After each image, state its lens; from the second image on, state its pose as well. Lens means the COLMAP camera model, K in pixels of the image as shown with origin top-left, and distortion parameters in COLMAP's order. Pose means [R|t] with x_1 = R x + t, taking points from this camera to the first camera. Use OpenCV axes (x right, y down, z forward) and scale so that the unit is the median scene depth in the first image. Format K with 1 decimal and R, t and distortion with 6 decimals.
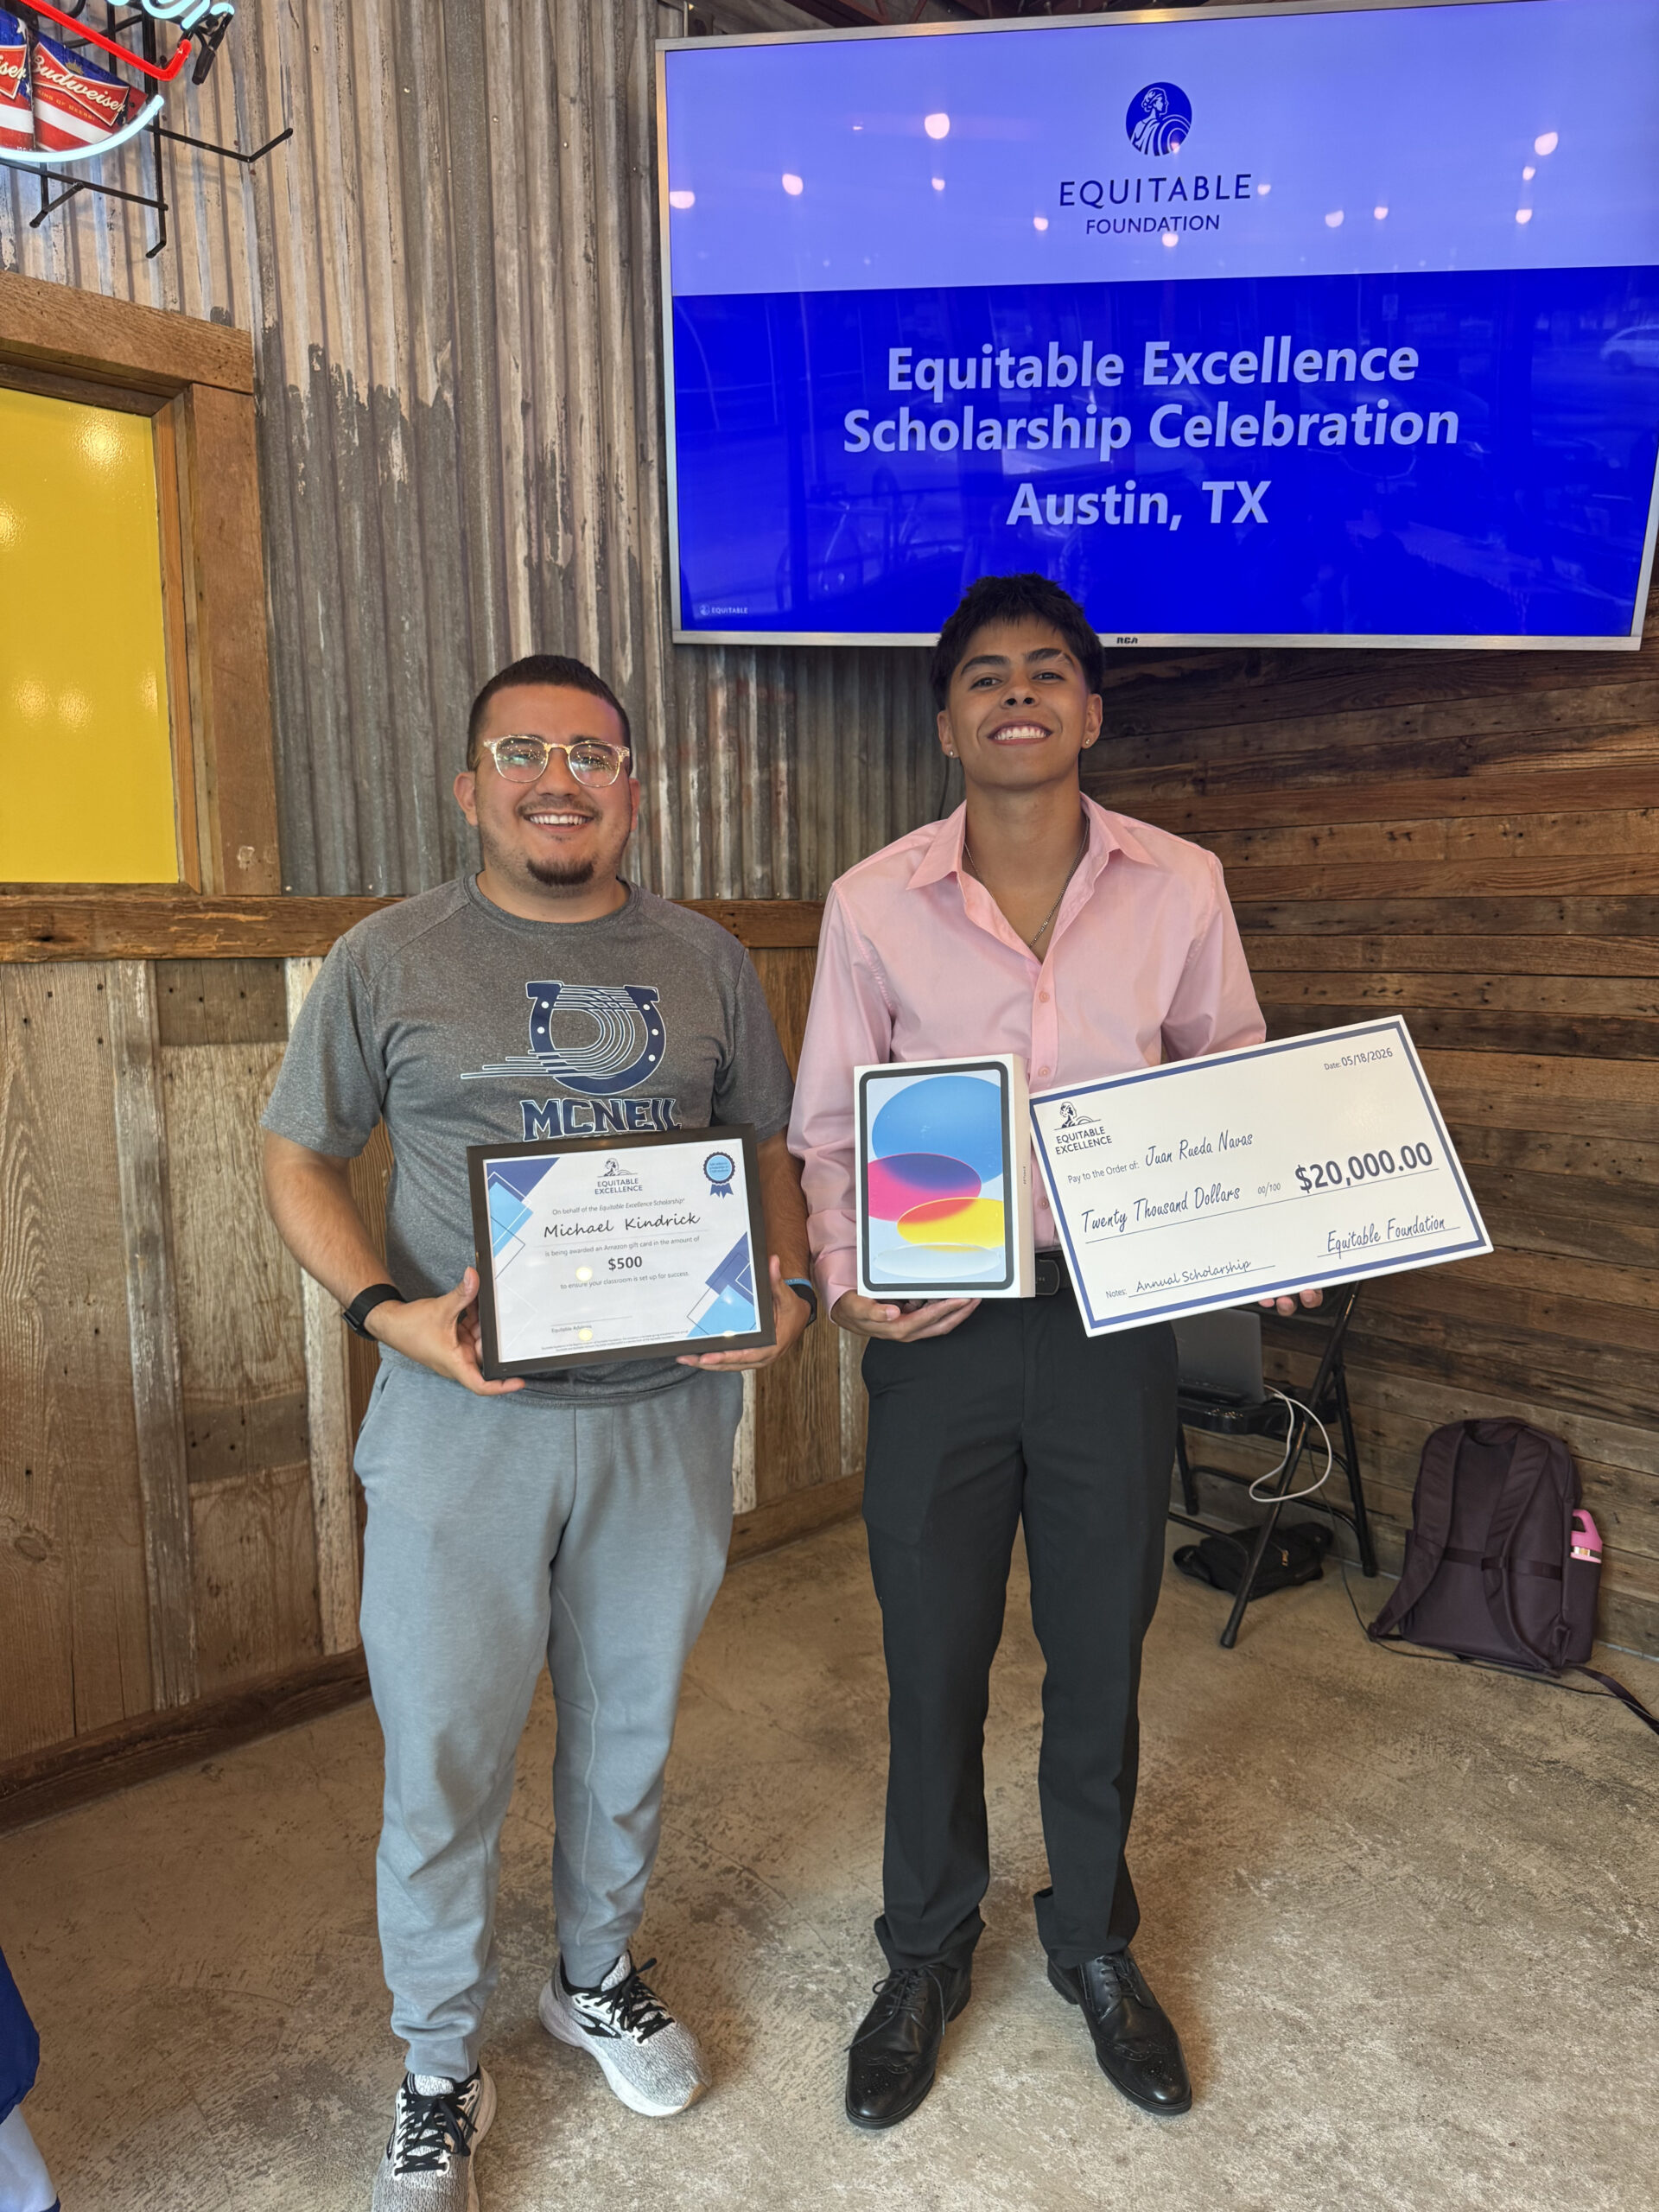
lens RADIAL K [[1589.5, 0, 847.6], [0, 1589.5, 1111.5], [0, 0, 1]] dist [0.002176, -0.006318]
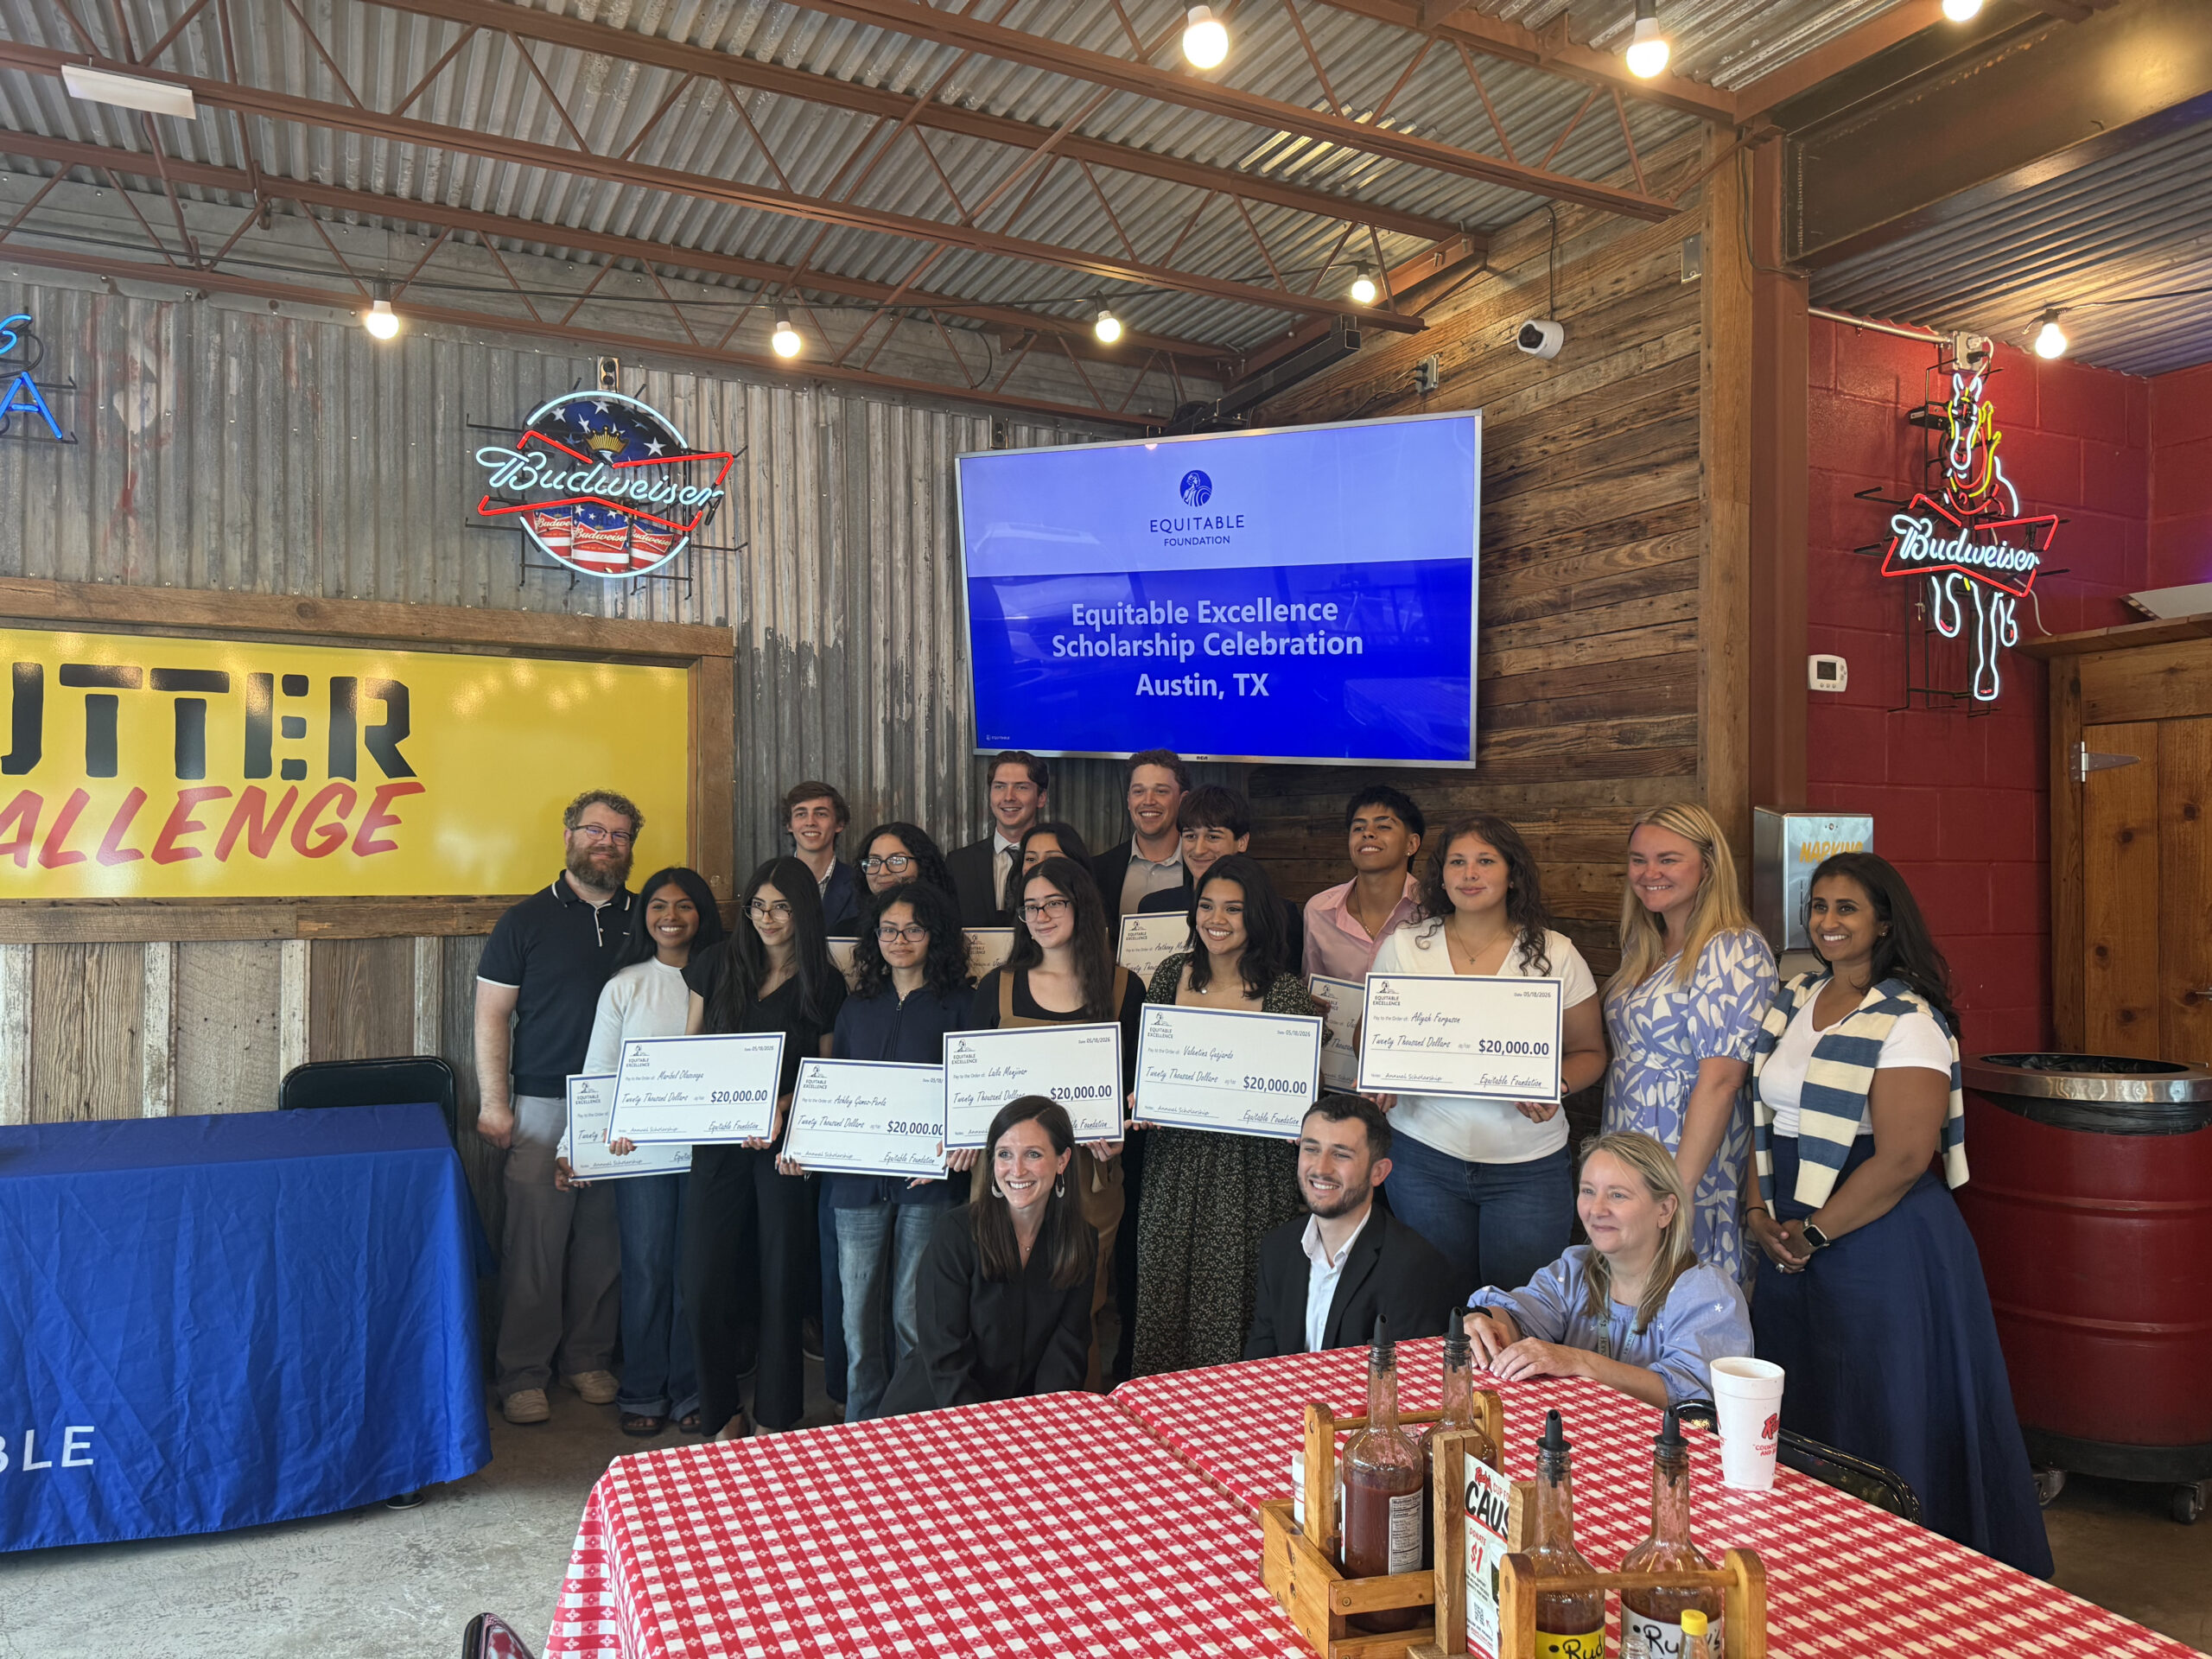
lens RADIAL K [[1547.0, 0, 1117.3], [0, 1547.0, 854.0], [0, 0, 1]] dist [0.132683, -0.192150]
pose [[0.956494, 0.013043, -0.291459, 0.615866], [-0.049051, 0.991969, -0.116580, 0.008995], [0.287598, 0.125804, 0.949453, -0.656004]]
